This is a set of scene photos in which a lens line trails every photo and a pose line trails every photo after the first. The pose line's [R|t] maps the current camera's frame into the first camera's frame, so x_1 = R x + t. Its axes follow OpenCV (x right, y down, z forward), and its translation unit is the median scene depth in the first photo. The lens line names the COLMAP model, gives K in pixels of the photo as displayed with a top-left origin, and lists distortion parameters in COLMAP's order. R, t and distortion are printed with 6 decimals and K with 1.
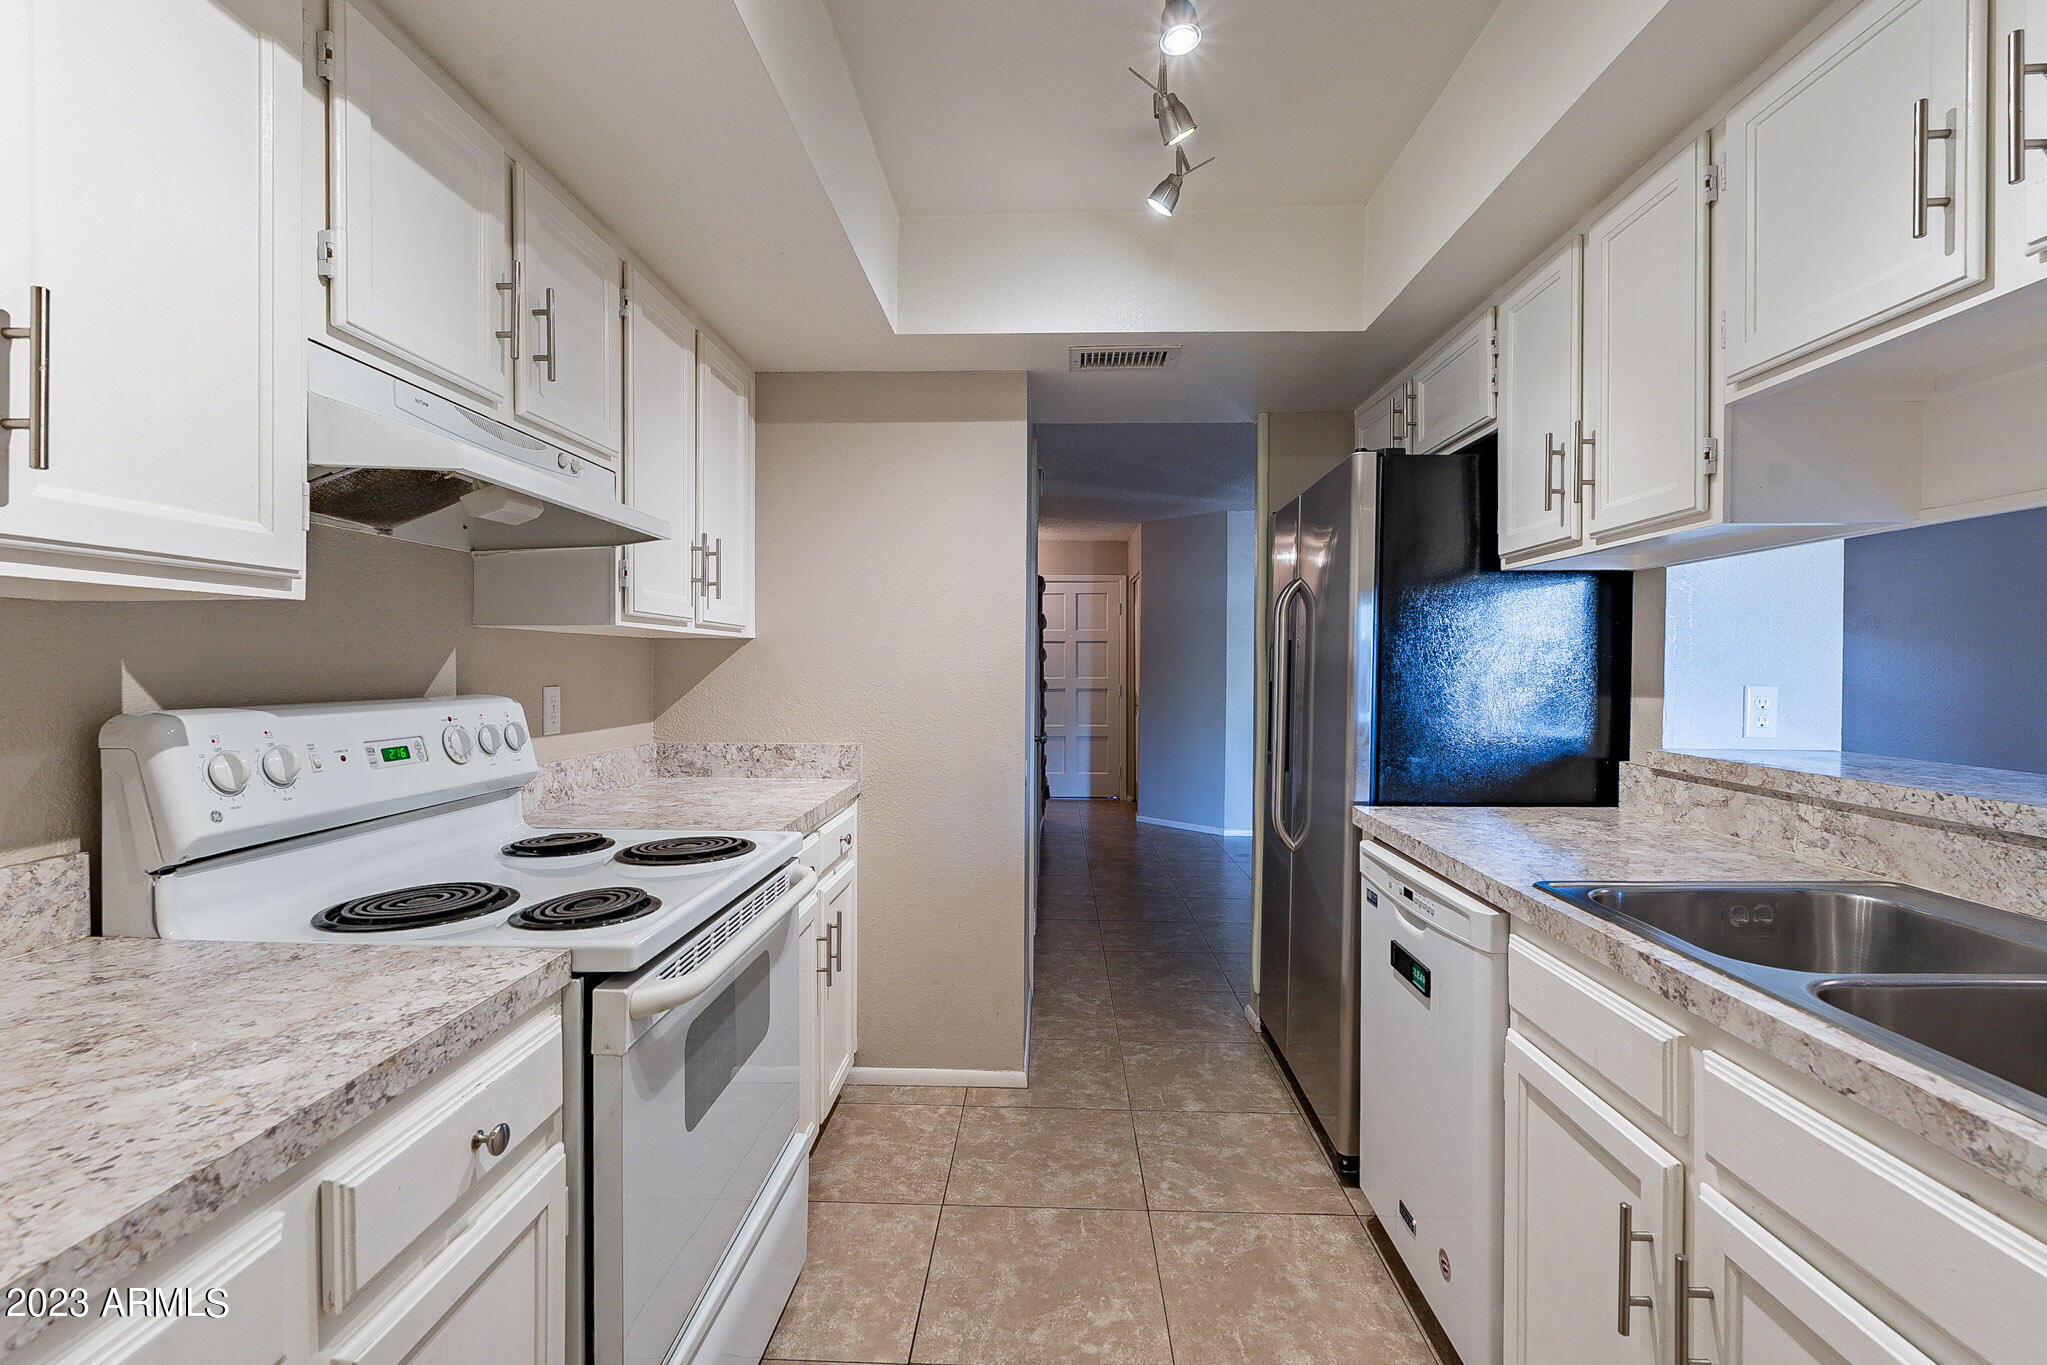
lens RADIAL K [[897.0, 0, 1022.0], [0, 897.0, 674.9], [0, 0, 1]] dist [-0.002577, 0.000174]
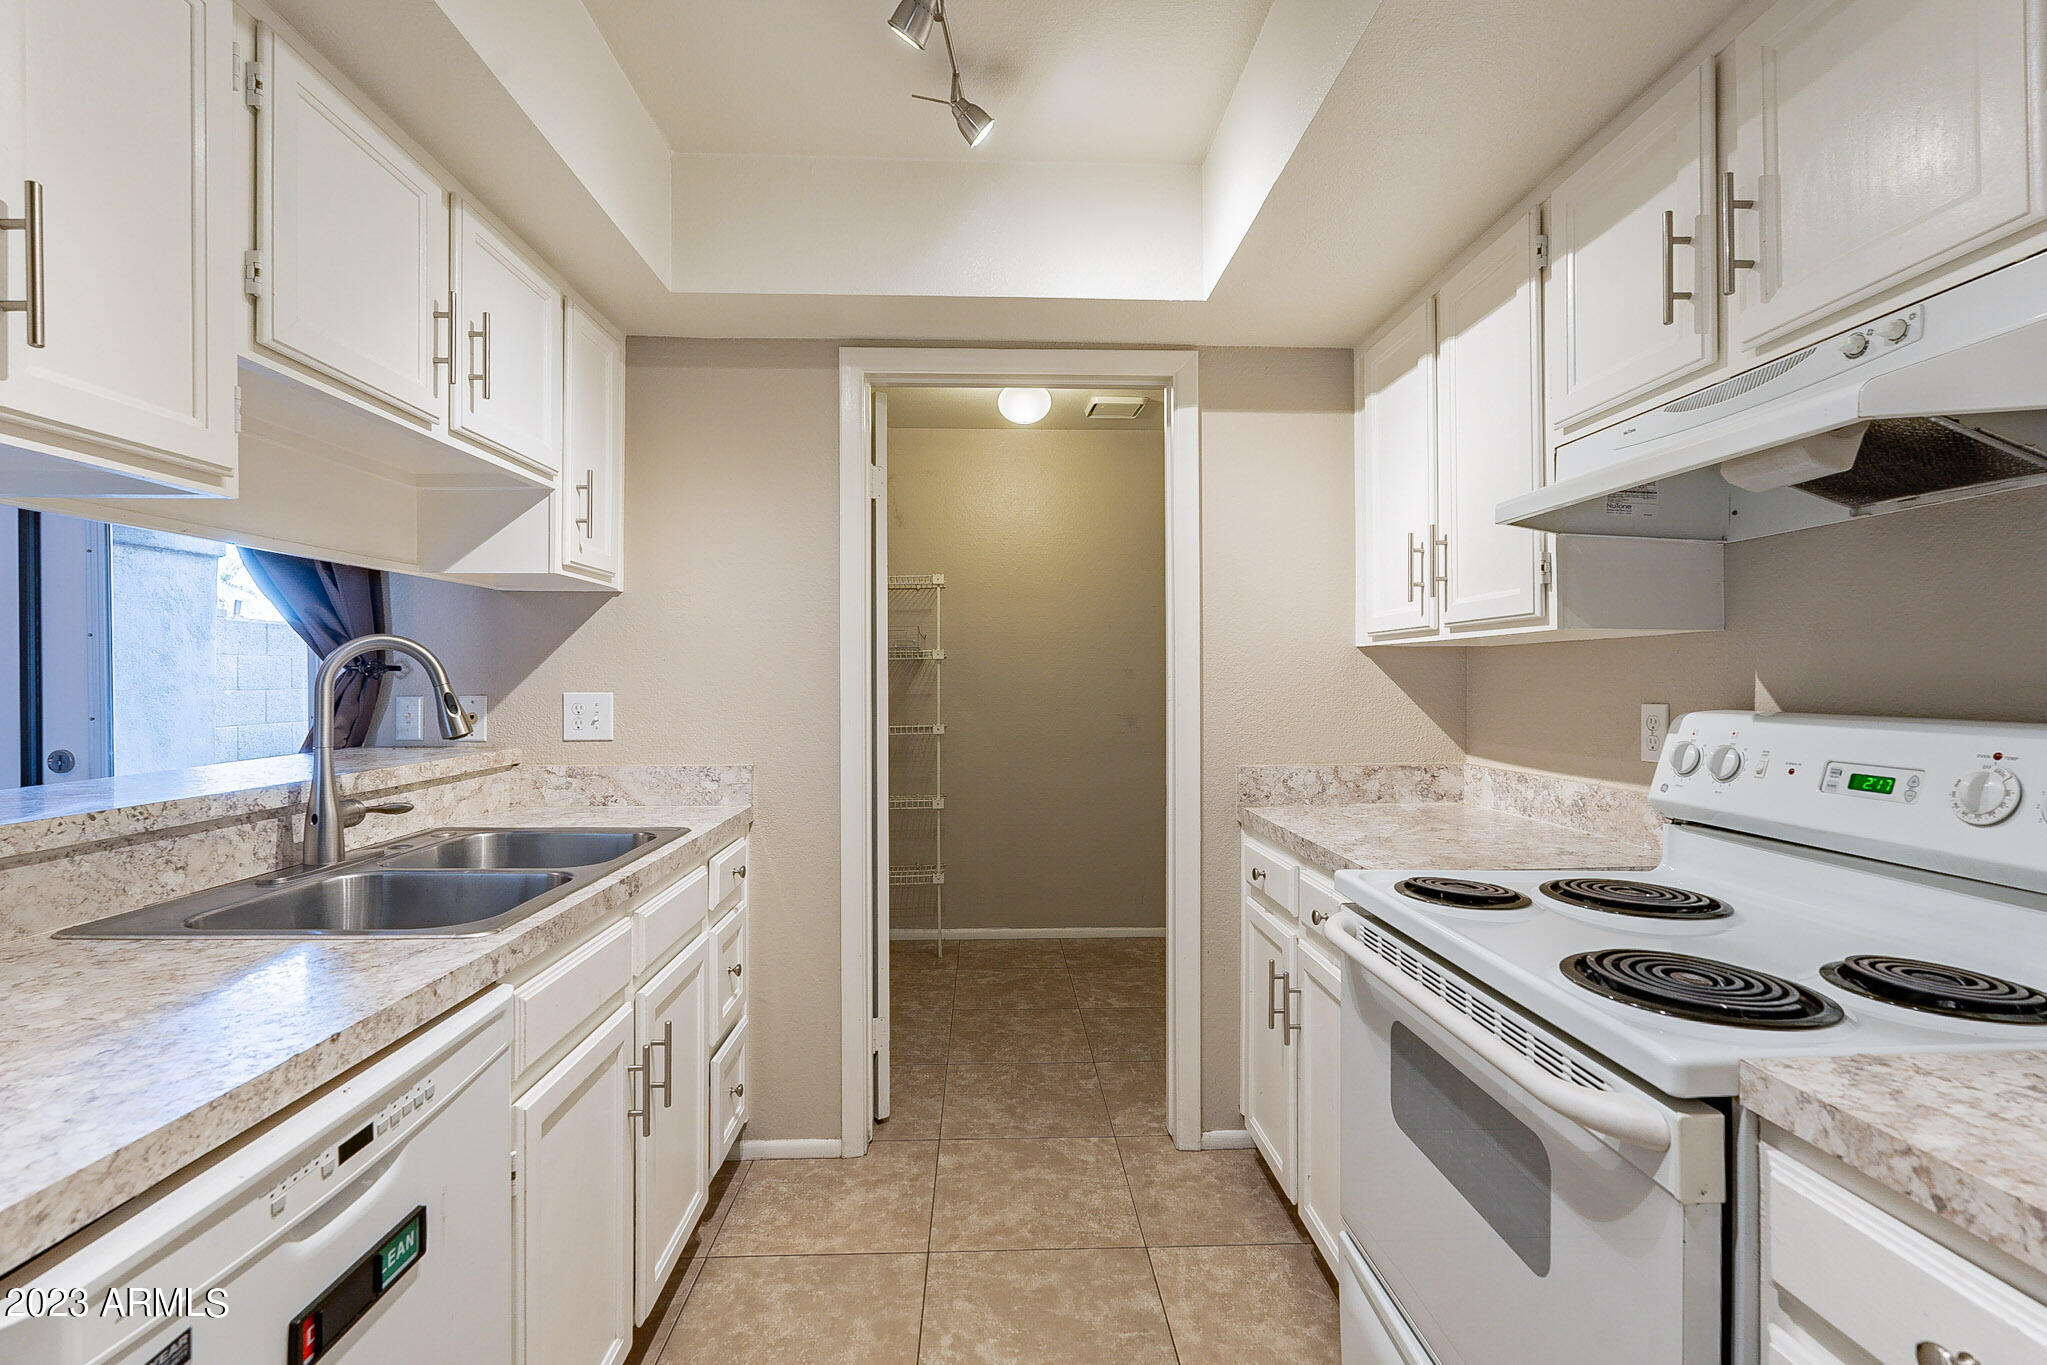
lens RADIAL K [[899.0, 0, 1017.8], [0, 899.0, 680.8], [0, 0, 1]] dist [-0.000133, -0.000085]
pose [[-0.997179, 0.000628, -0.075059, 0.112150], [-0.000418, 0.999903, 0.013917, -0.013519], [0.075061, 0.013909, -0.997082, 1.541137]]
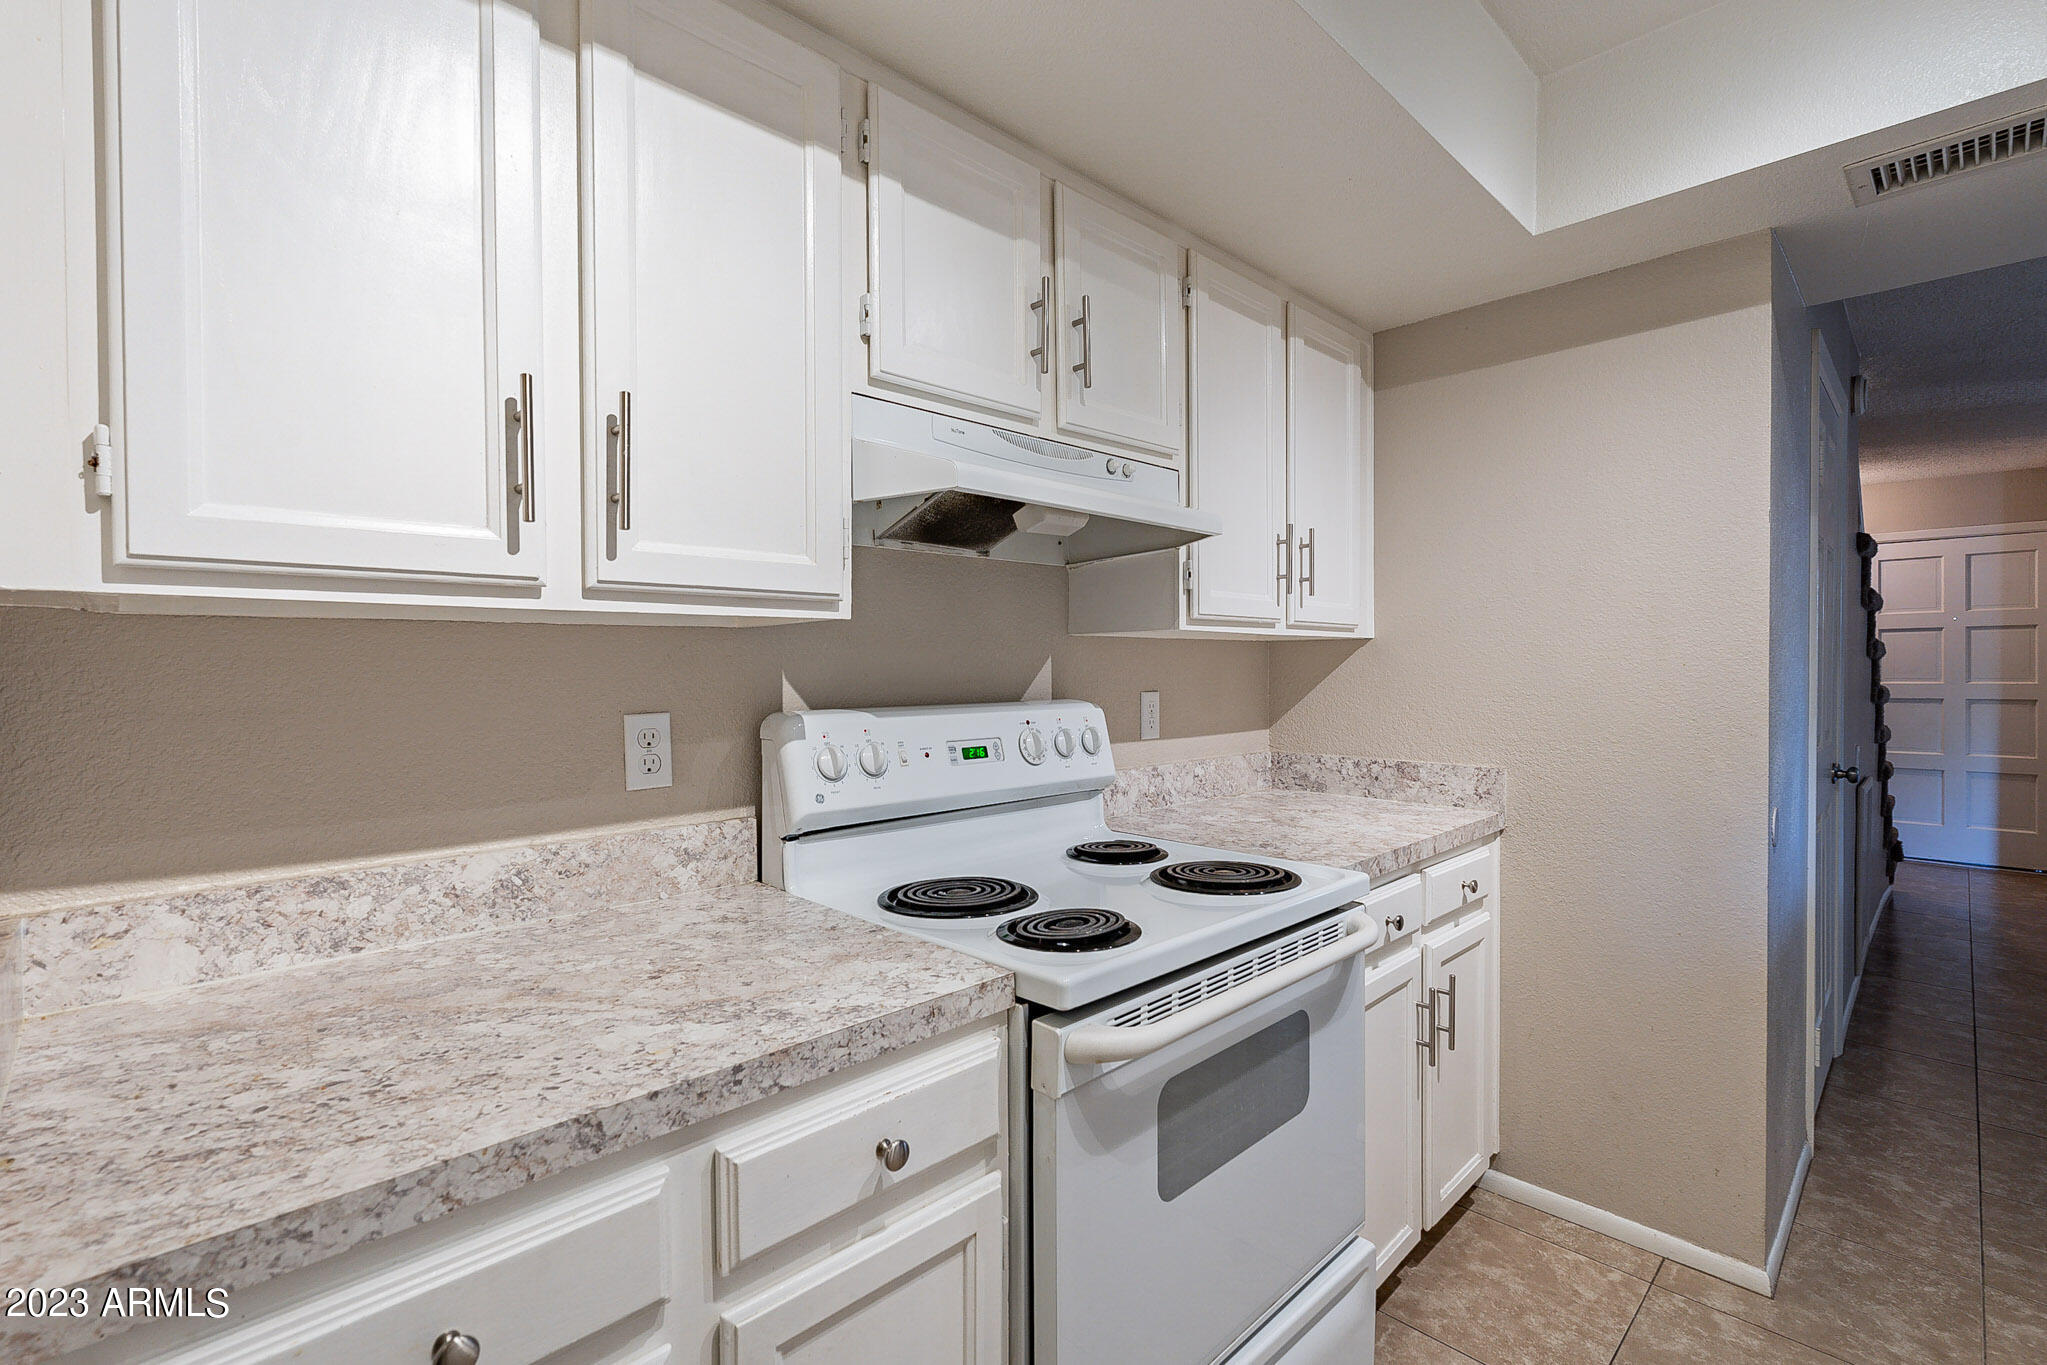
lens RADIAL K [[919.6, 0, 1028.6], [0, 919.6, 675.6], [0, 0, 1]] dist [-0.001912, 0.000229]
pose [[0.726703, 0.000180, -0.686952, 0.117692], [-0.000260, 1.000000, -0.000012, -0.006898], [0.686952, 0.000187, 0.726703, 0.190991]]
